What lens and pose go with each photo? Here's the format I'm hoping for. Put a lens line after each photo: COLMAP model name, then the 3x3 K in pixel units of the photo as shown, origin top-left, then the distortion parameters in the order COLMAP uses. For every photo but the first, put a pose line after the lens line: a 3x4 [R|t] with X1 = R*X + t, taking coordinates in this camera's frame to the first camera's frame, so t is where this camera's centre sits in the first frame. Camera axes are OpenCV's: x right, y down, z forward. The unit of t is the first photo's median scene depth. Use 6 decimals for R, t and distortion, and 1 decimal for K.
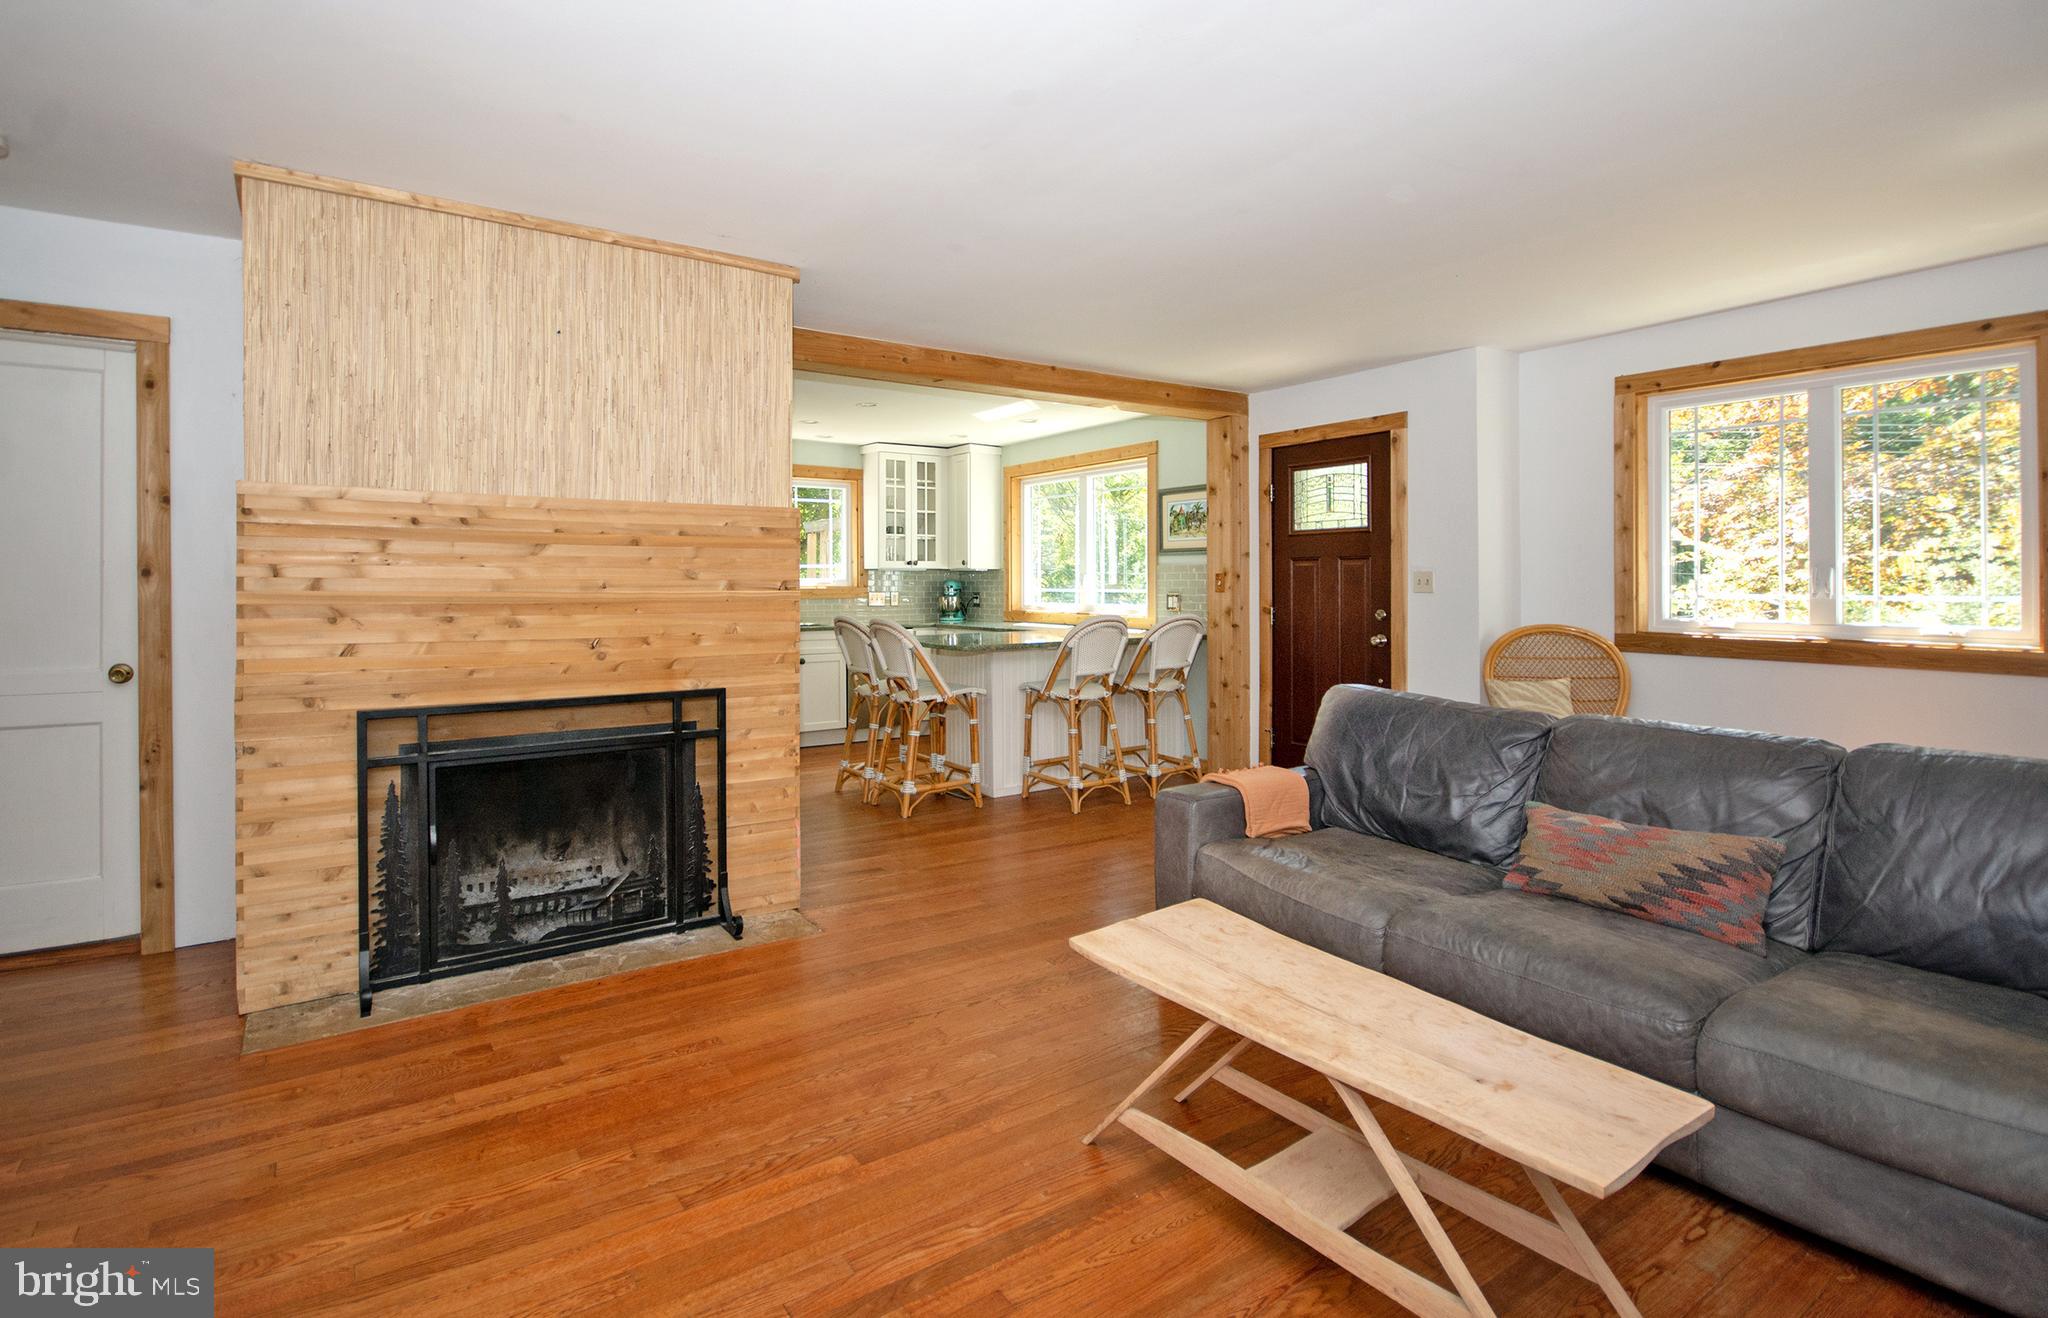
lens RADIAL K [[997.0, 0, 982.8], [0, 997.0, 581.1], [0, 0, 1]] dist [0.001418, 0.000306]
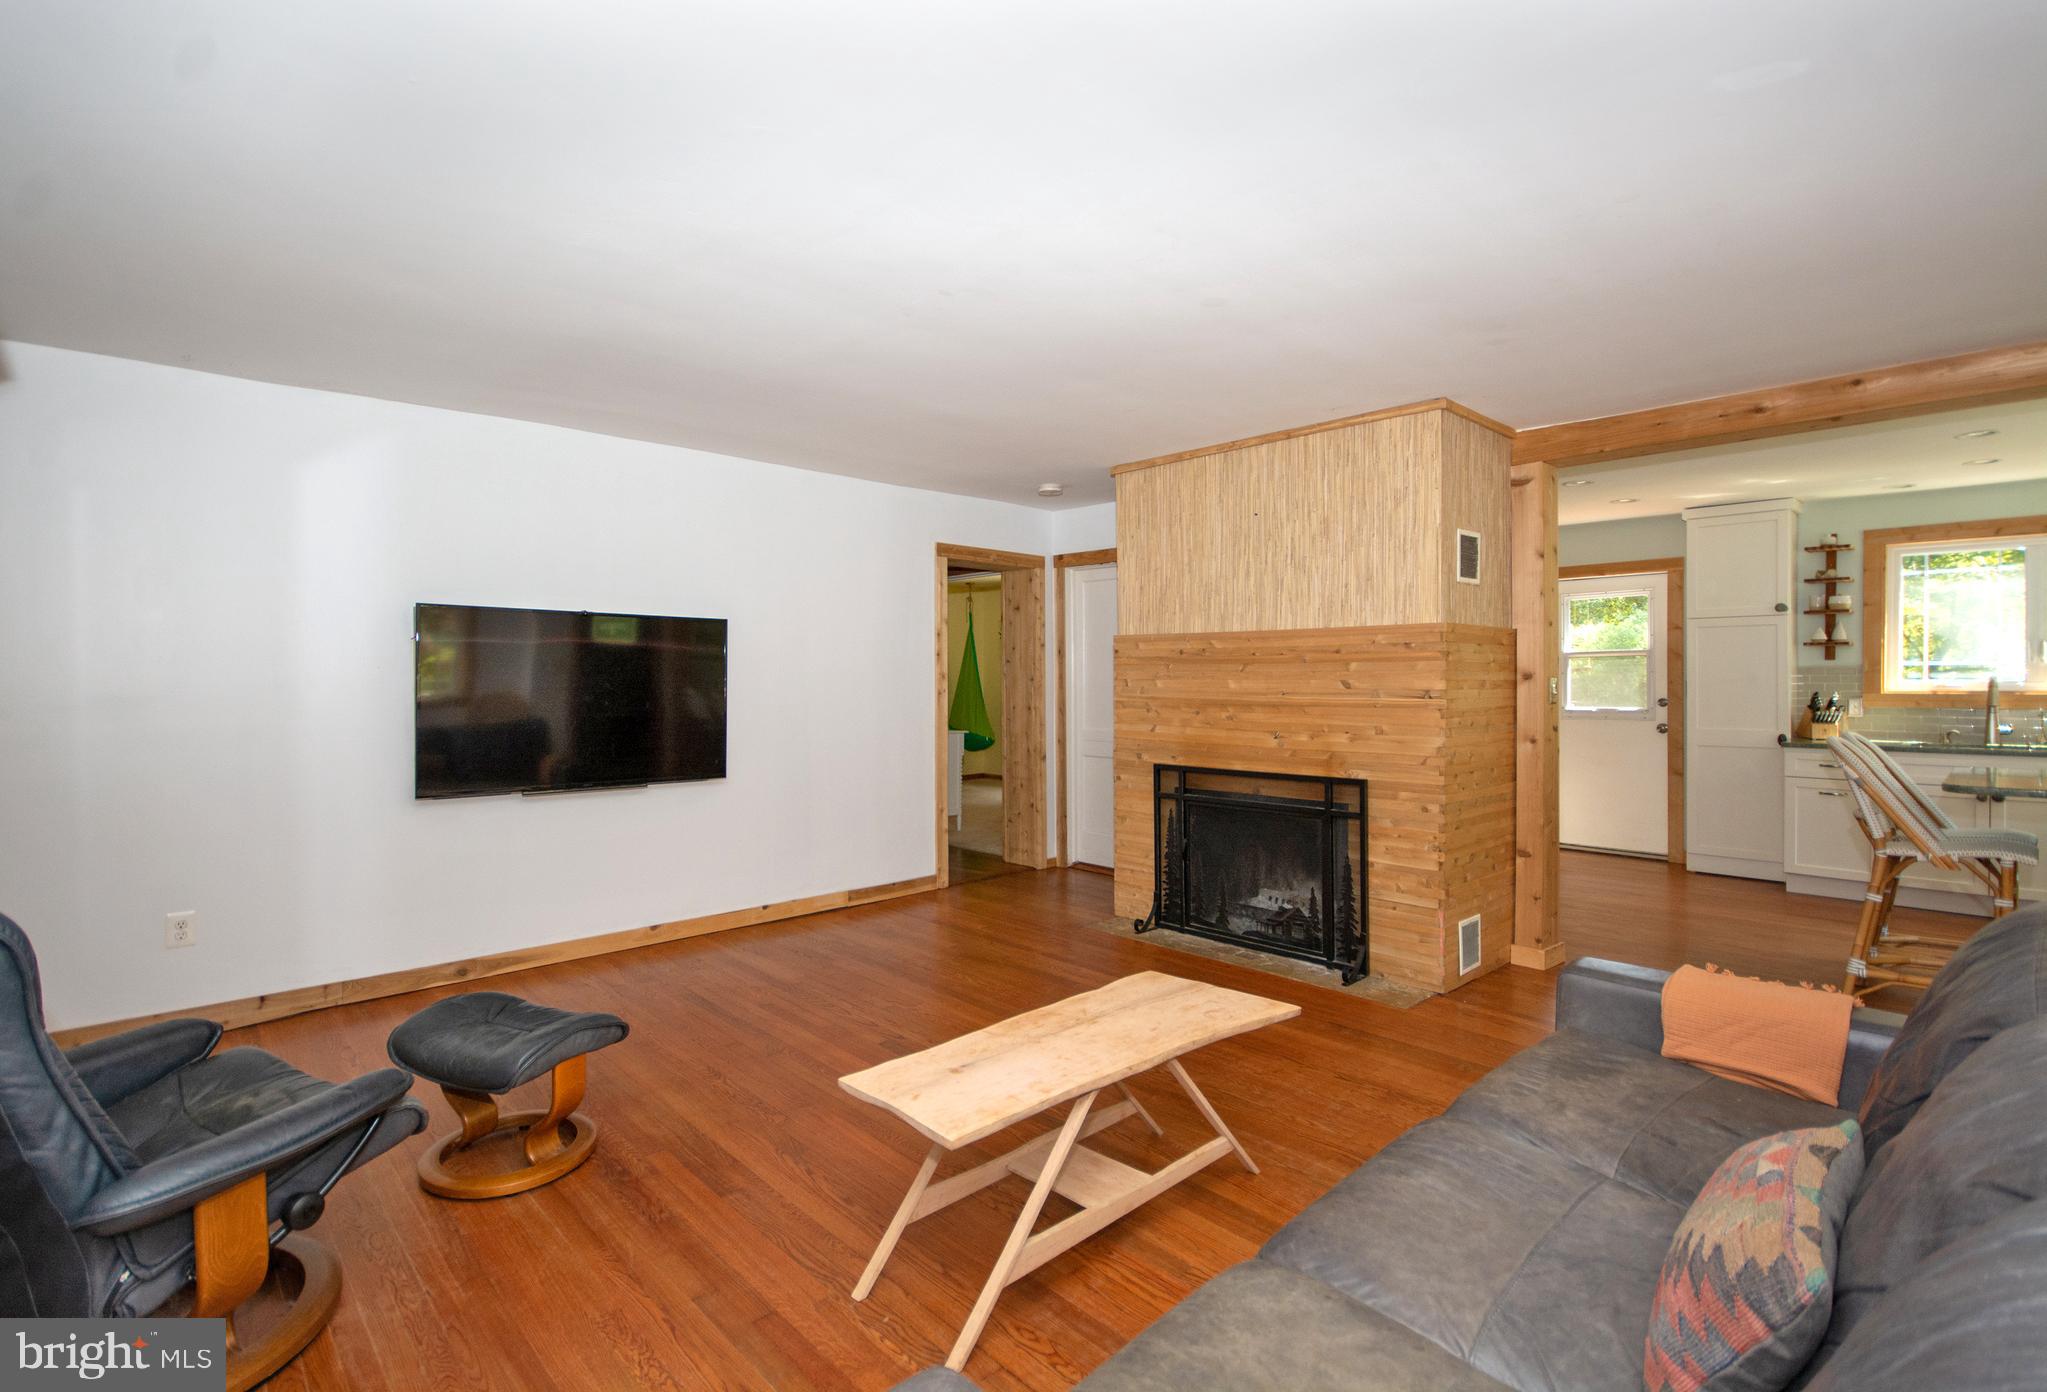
lens RADIAL K [[955.7, 0, 970.2], [0, 955.7, 696.7], [0, 0, 1]] dist [0.003922, 0.000489]
pose [[0.146696, 0.019534, -0.988989, 0.473970], [0.004140, 0.999784, 0.020361, -0.010327], [0.989173, -0.007081, 0.146583, 0.215563]]
